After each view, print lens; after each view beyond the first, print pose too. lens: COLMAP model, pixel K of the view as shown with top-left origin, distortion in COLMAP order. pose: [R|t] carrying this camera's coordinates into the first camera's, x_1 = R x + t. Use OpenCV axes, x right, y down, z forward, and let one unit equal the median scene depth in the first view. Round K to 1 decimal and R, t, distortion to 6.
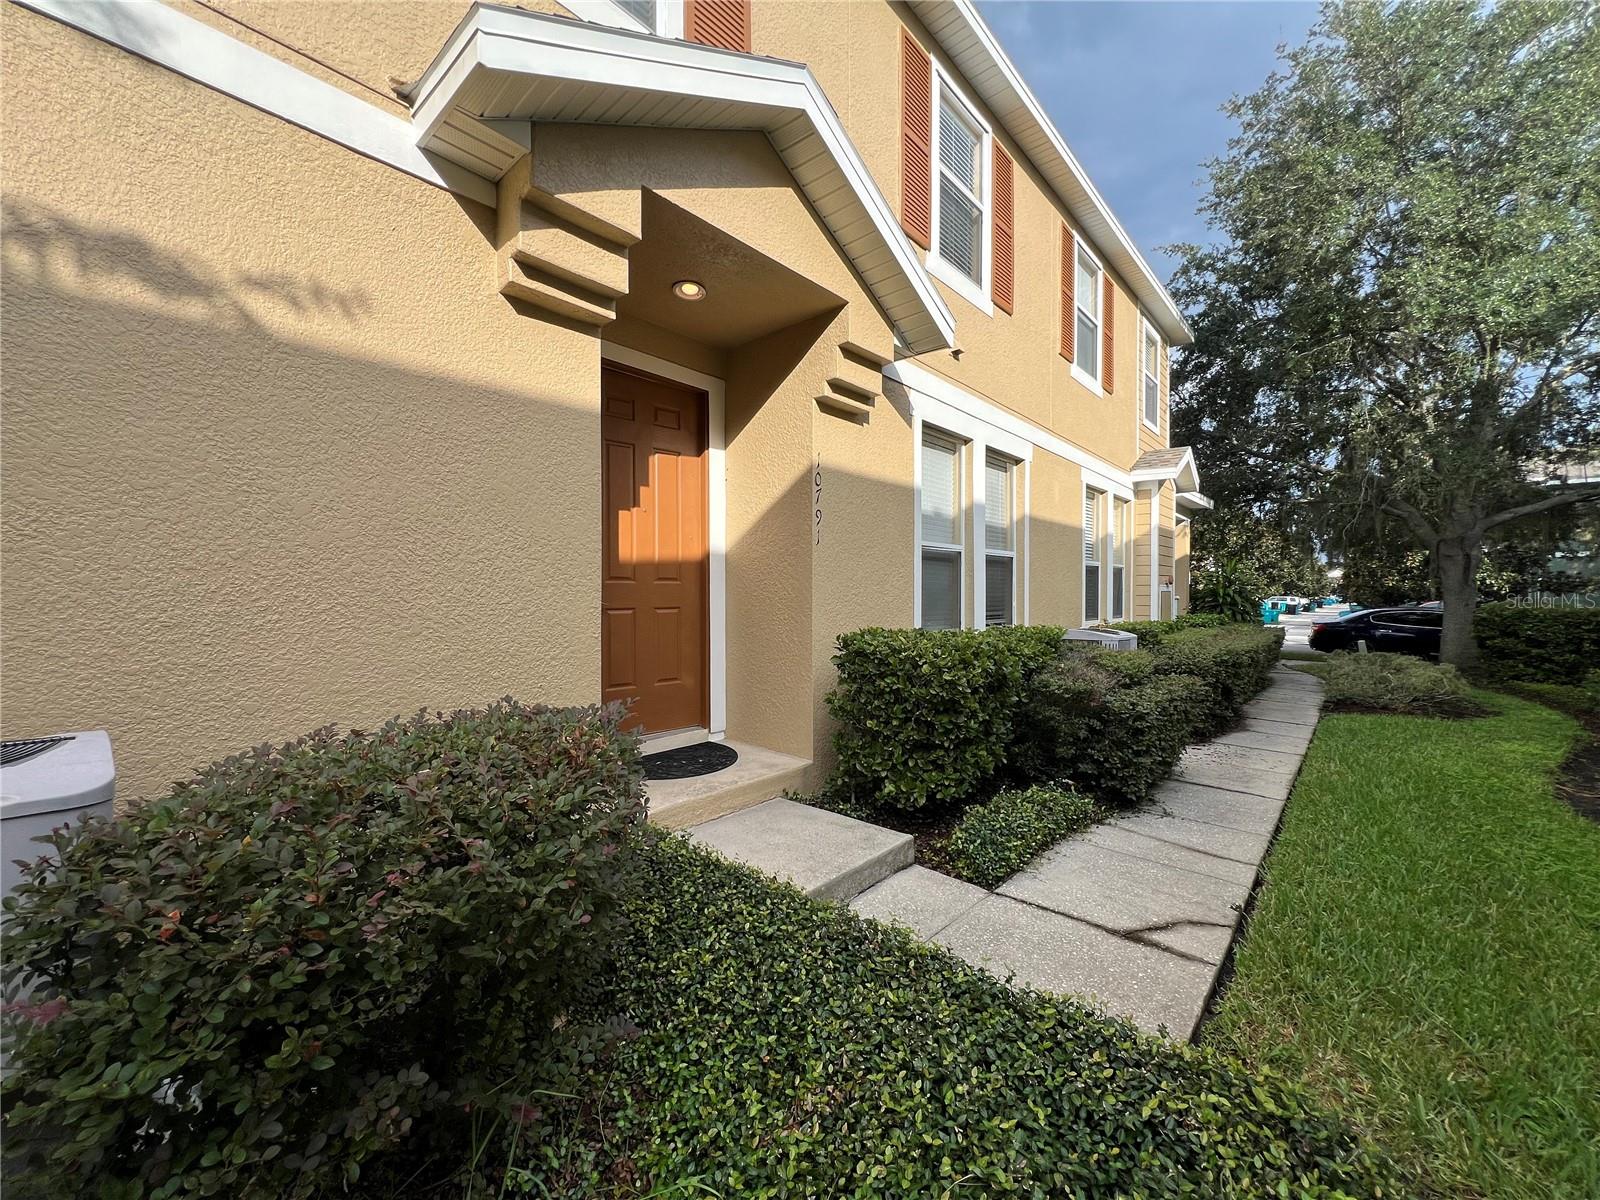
lens RADIAL K [[643.7, 0, 793.7], [0, 643.7, 600.8], [0, 0, 1]] dist [-0.004066, 0.001173]
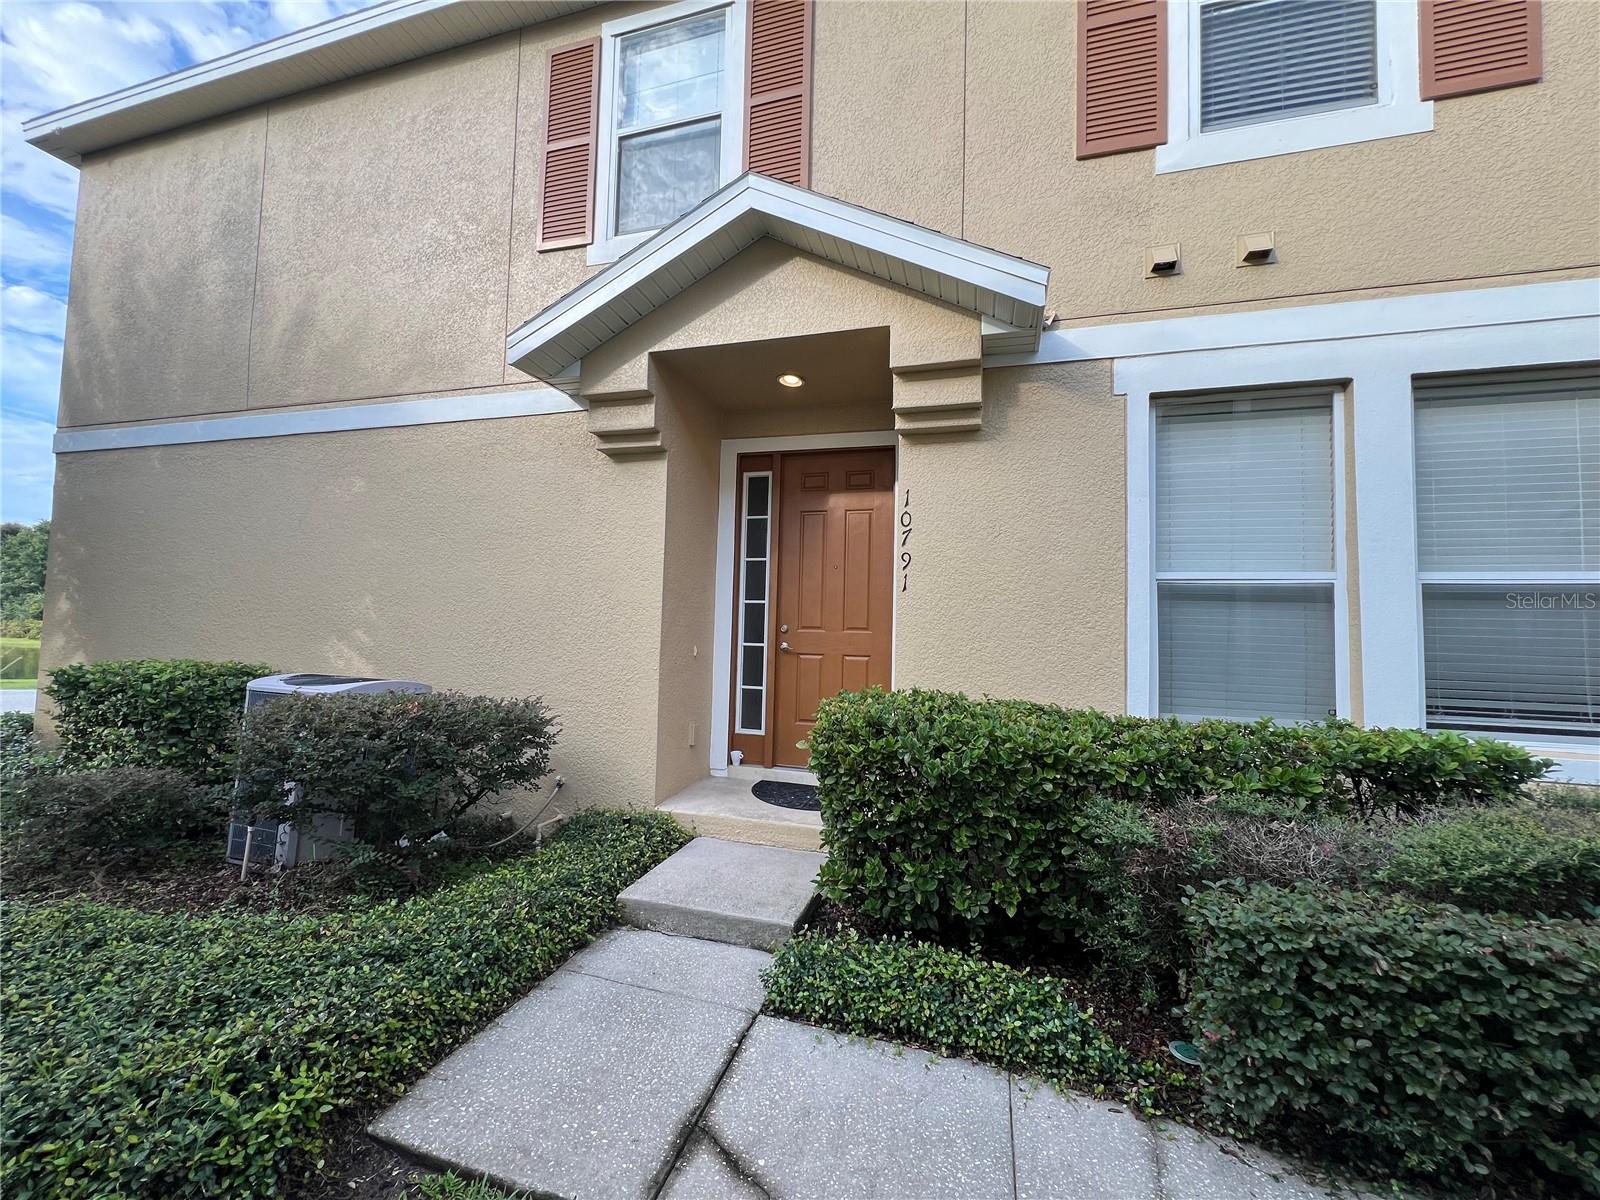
lens RADIAL K [[643.7, 0, 793.1], [0, 643.7, 598.1], [0, 0, 1]] dist [-0.004066, 0.001173]
pose [[0.415894, -0.042790, -0.908406, 0.830345], [-0.045751, 0.996643, -0.067893, -0.007382], [0.908262, 0.069797, 0.412540, 0.521067]]
